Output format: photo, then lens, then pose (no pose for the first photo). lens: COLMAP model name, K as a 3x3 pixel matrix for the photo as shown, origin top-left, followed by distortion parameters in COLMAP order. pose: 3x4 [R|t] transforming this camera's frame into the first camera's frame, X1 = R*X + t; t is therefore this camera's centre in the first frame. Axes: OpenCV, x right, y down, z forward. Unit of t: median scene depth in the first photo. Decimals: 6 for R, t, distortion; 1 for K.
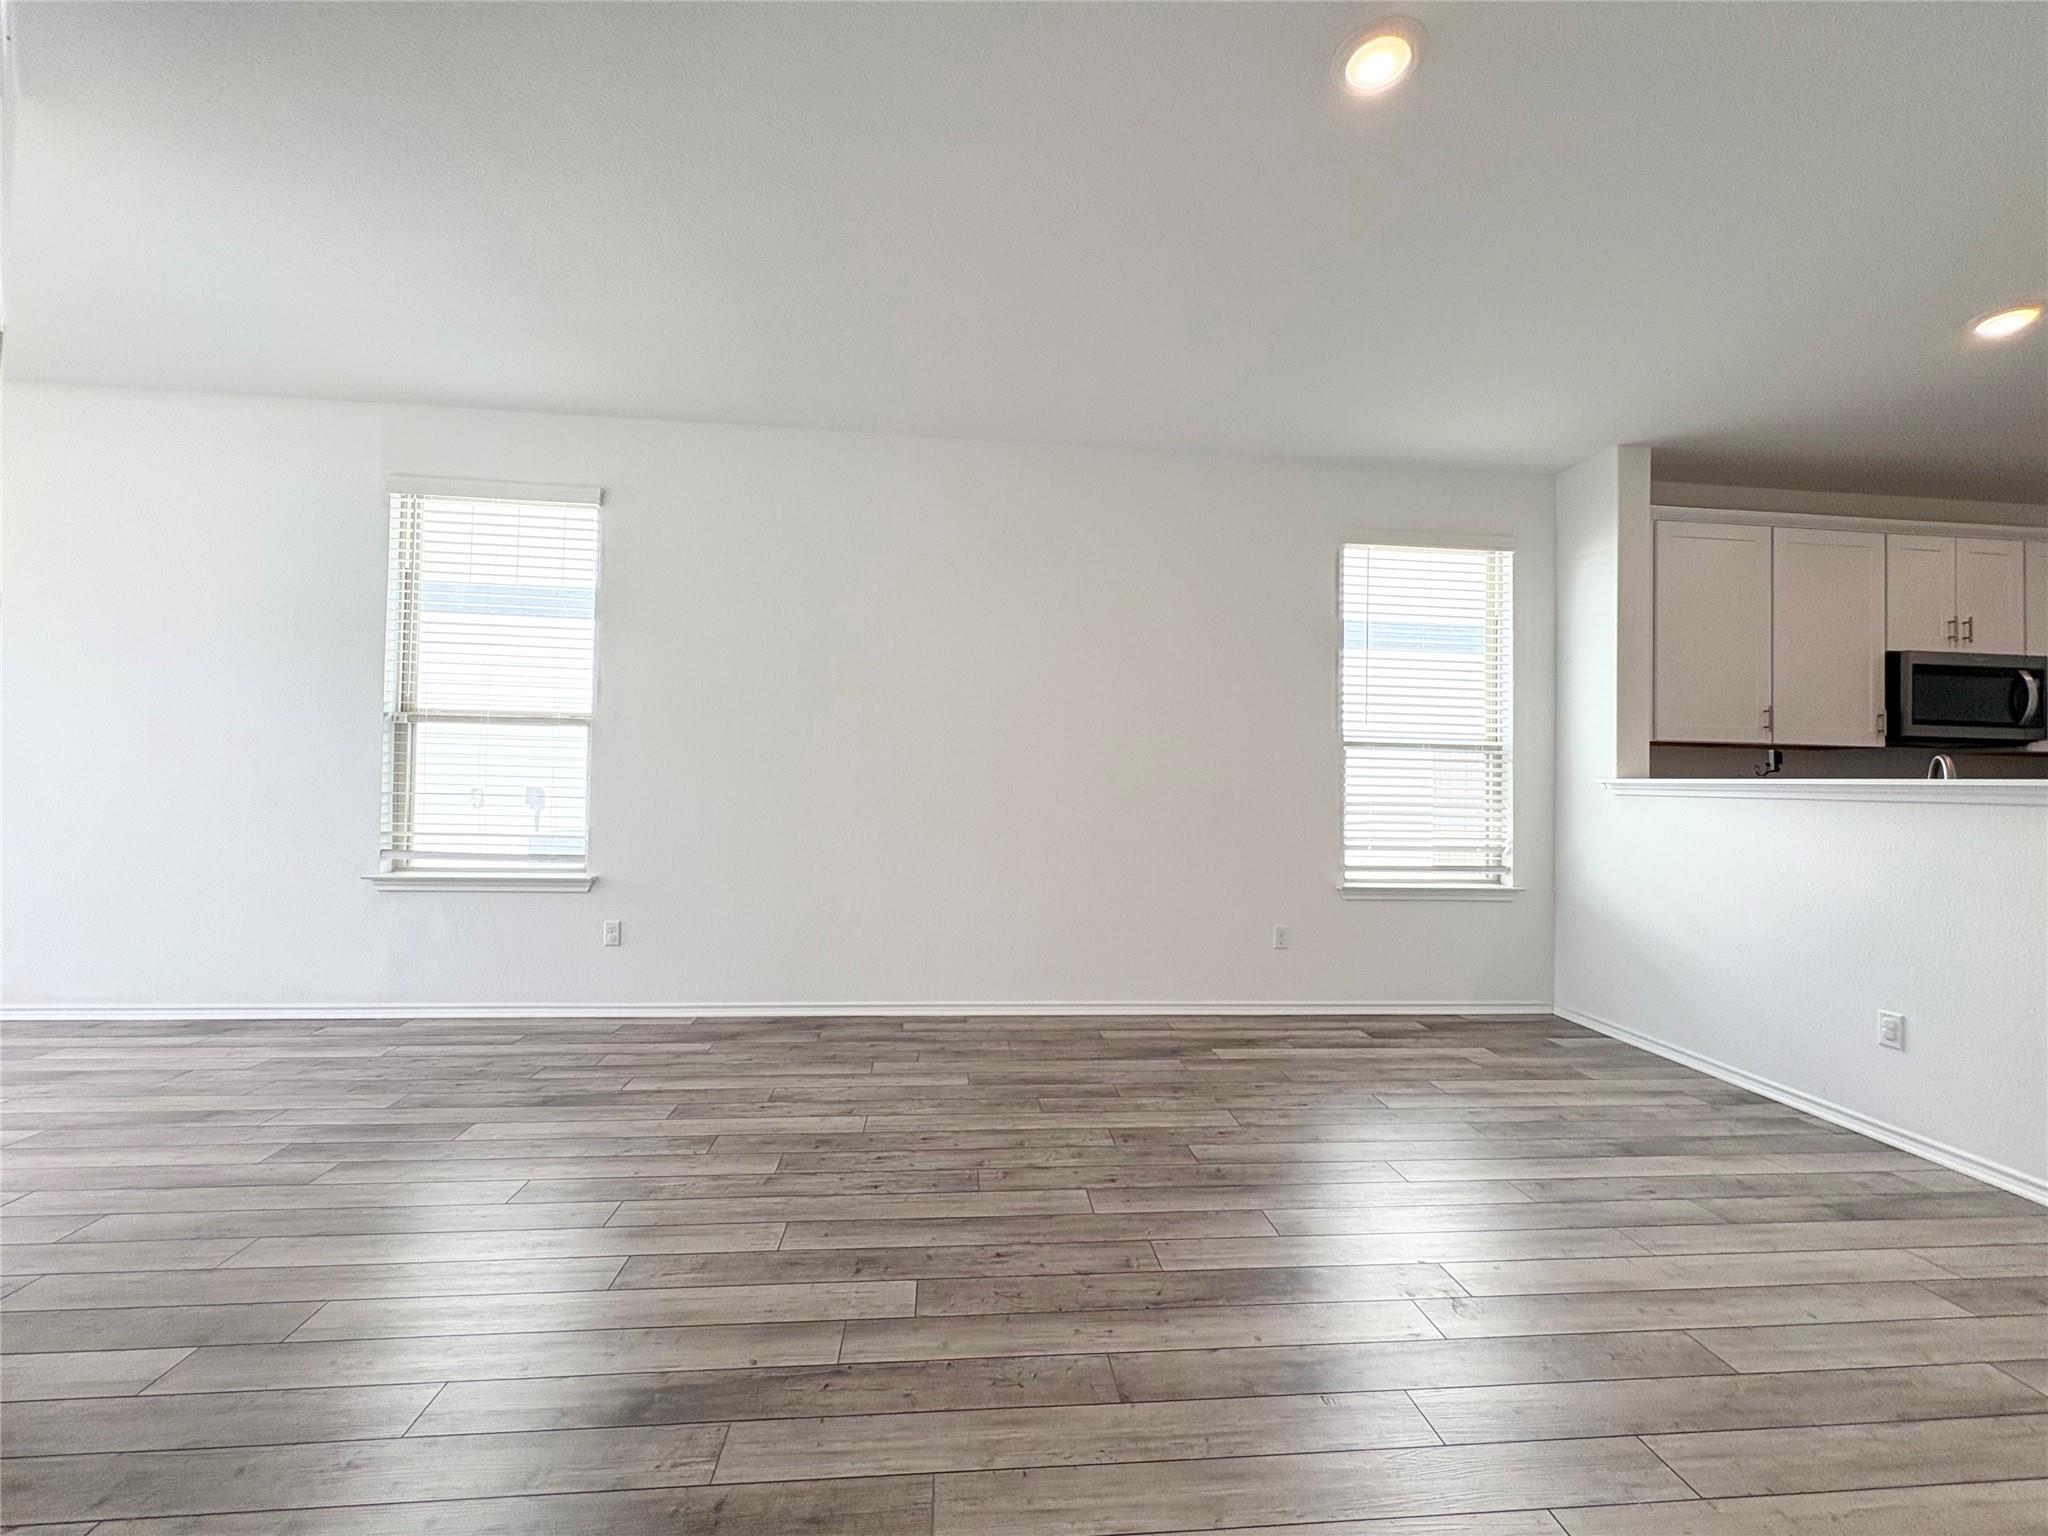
lens RADIAL K [[817.0, 0, 1023.0], [0, 817.0, 766.0], [0, 0, 1]] dist [0.000609, 0.000250]
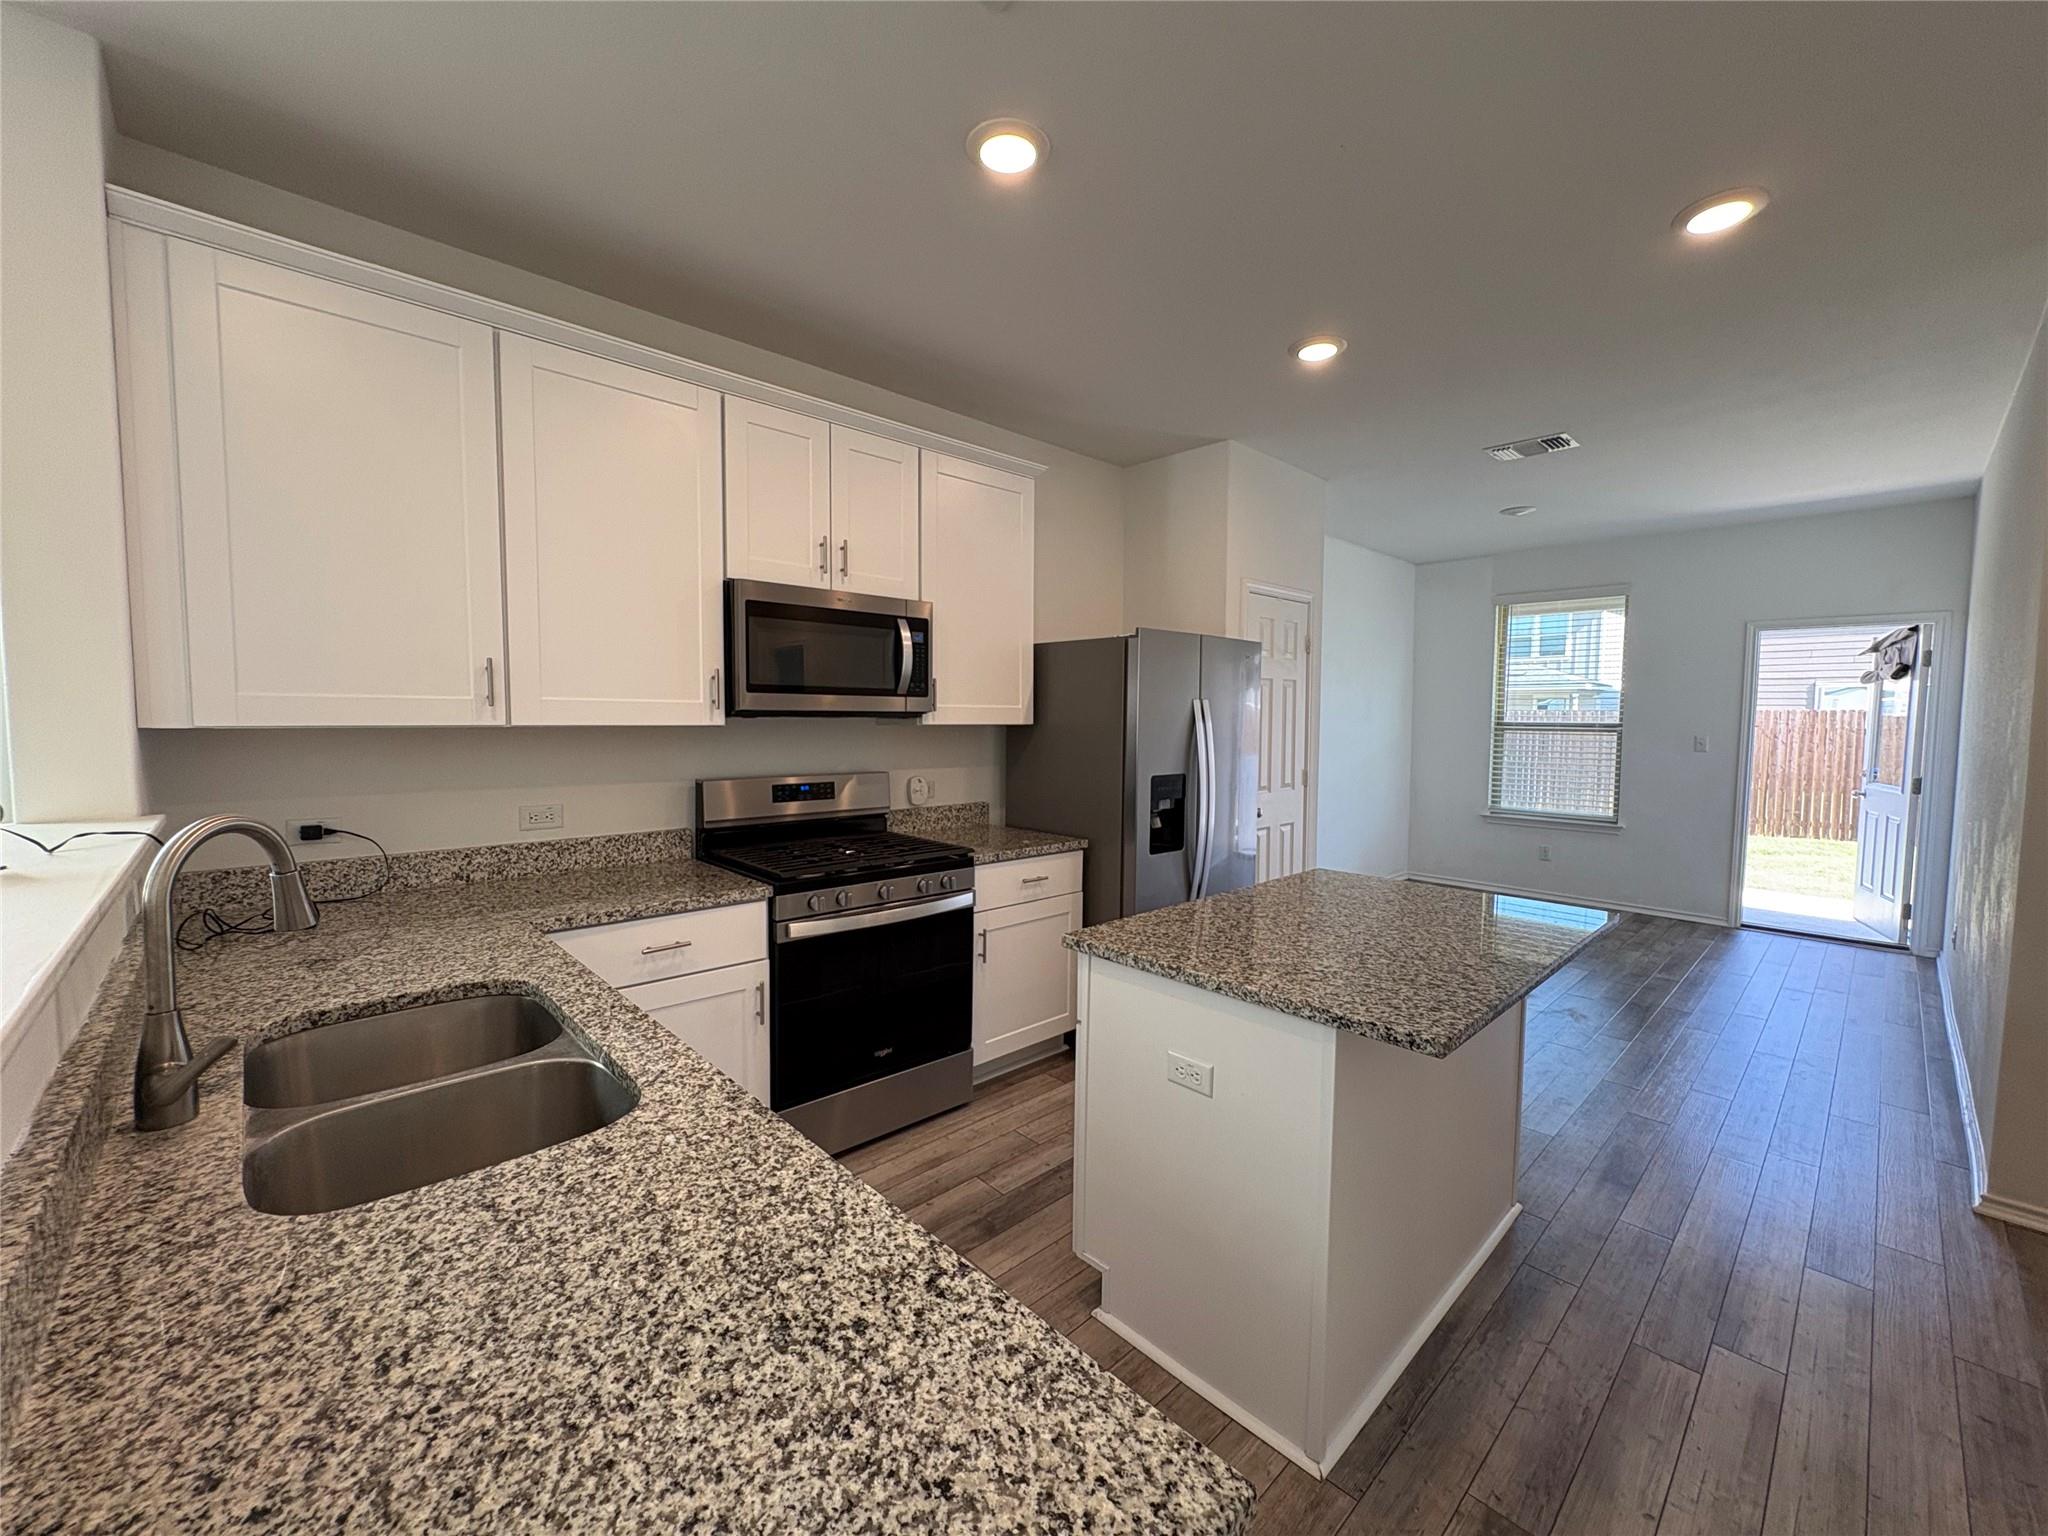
lens RADIAL K [[817.0, 0, 1025.3], [0, 817.0, 766.8], [0, 0, 1]] dist [0.000609, 0.000250]
pose [[0.788339, -0.055301, 0.612750, 0.981221], [-0.001053, 0.995829, 0.091230, -0.058962], [-0.615240, -0.072566, 0.784993, 0.386394]]
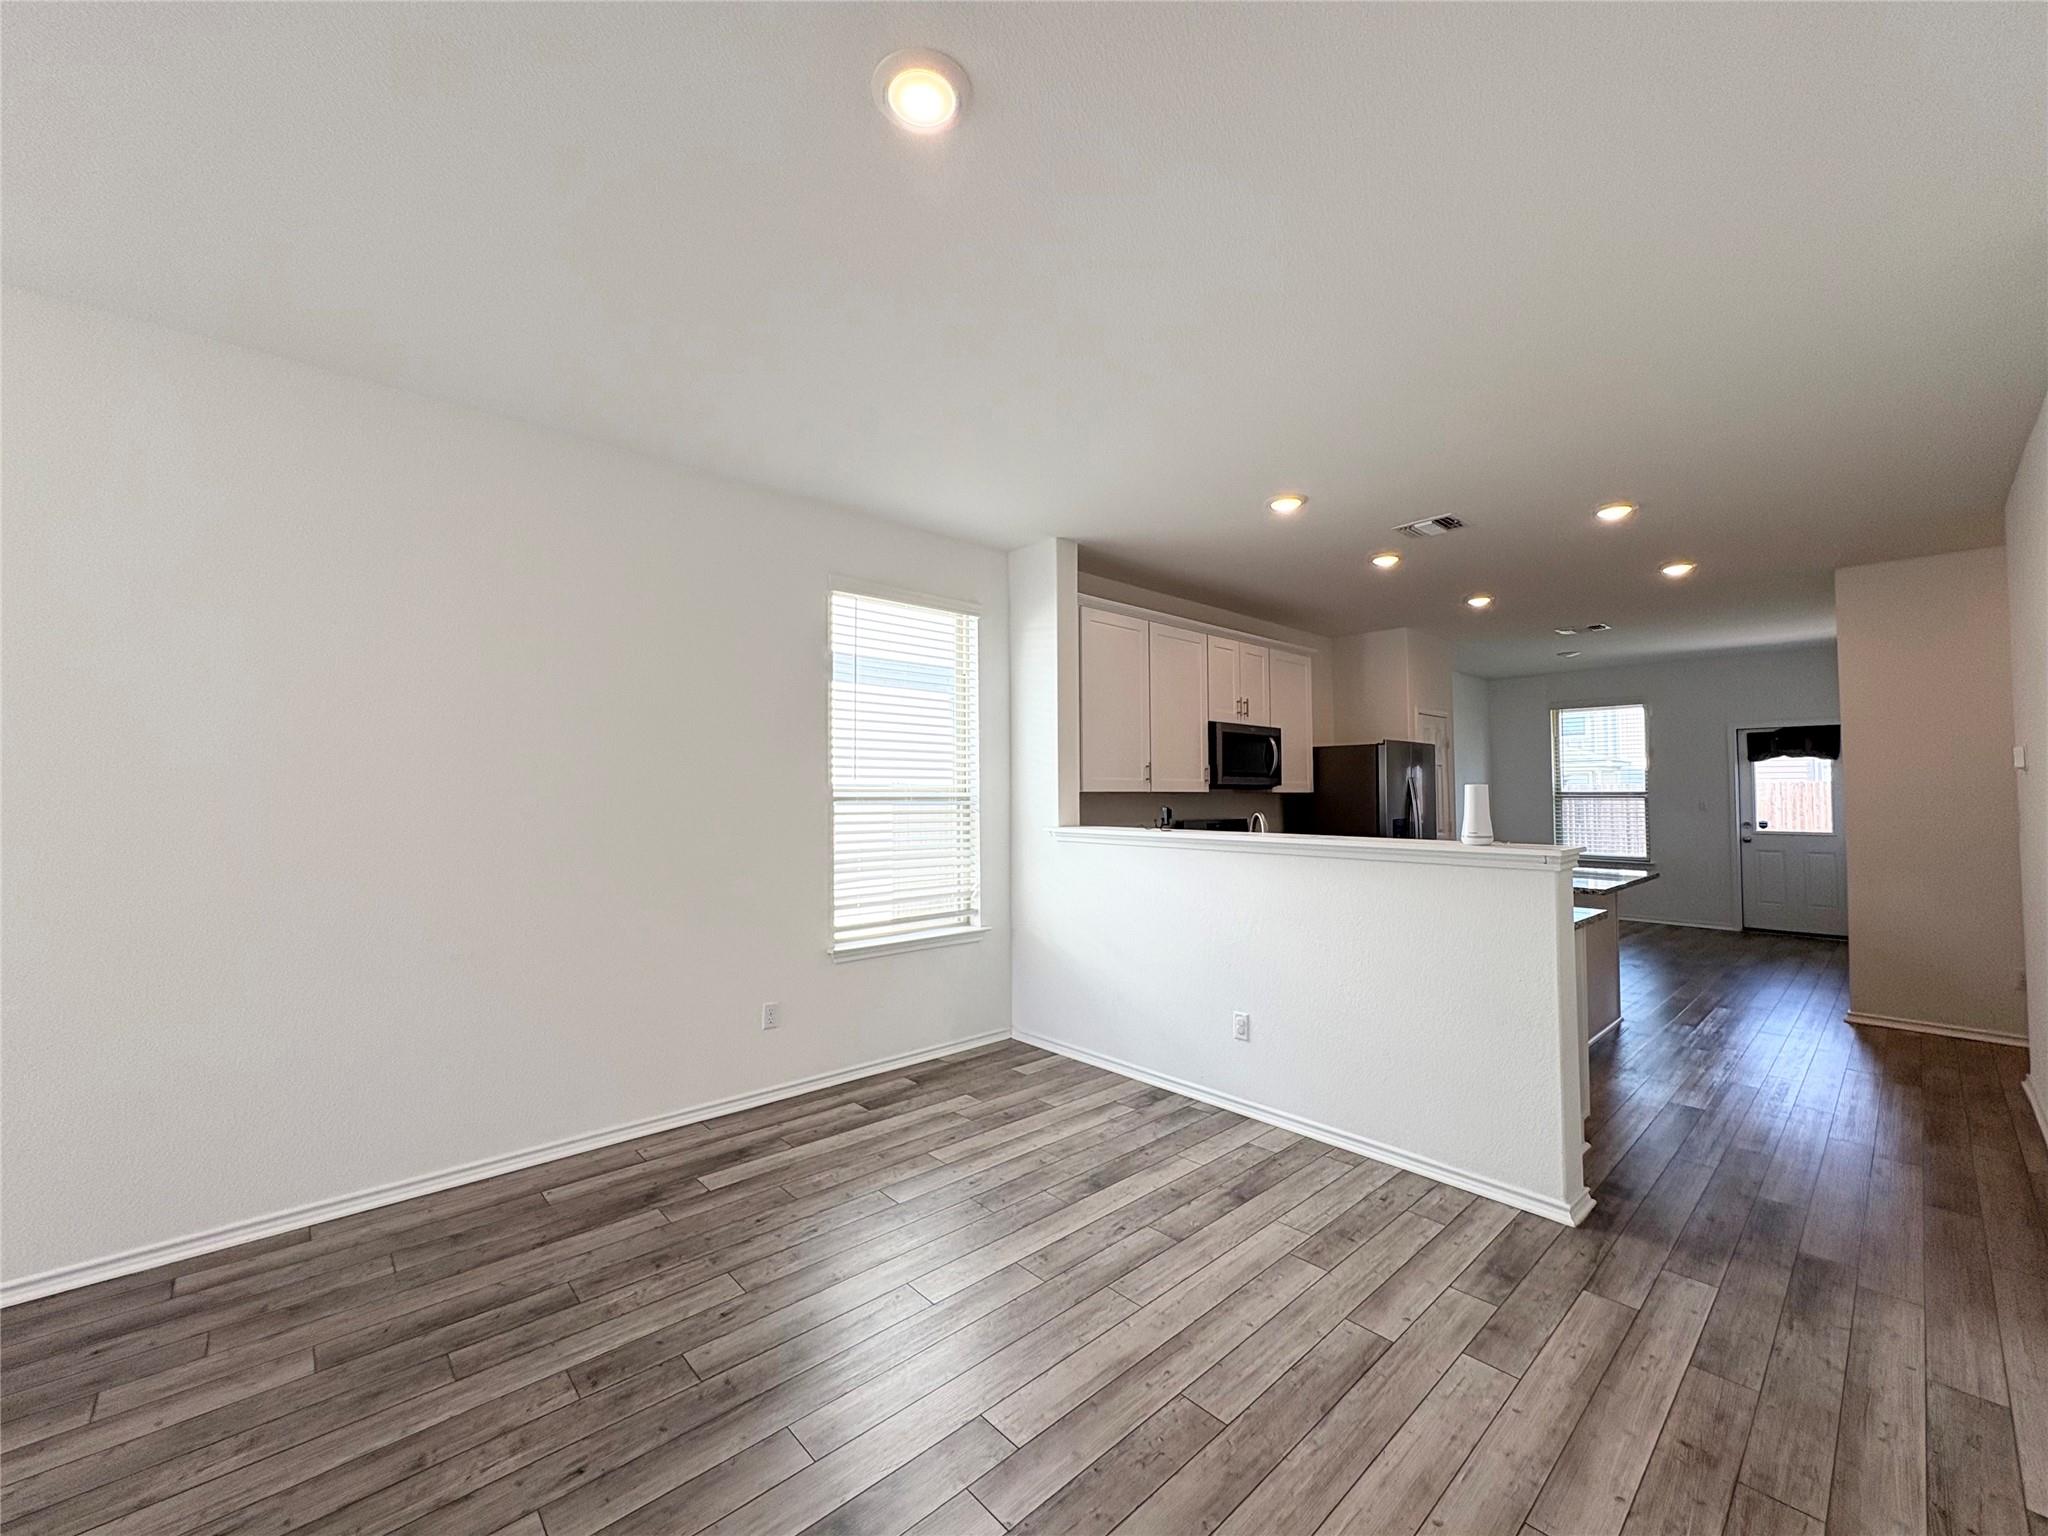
lens RADIAL K [[817.0, 0, 1021.1], [0, 817.0, 768.2], [0, 0, 1]] dist [0.000609, 0.000250]
pose [[0.798634, -0.003384, 0.601808, -0.007129], [0.007722, 0.999959, -0.004624, -0.069511], [-0.601768, 0.008340, 0.798628, 0.126876]]
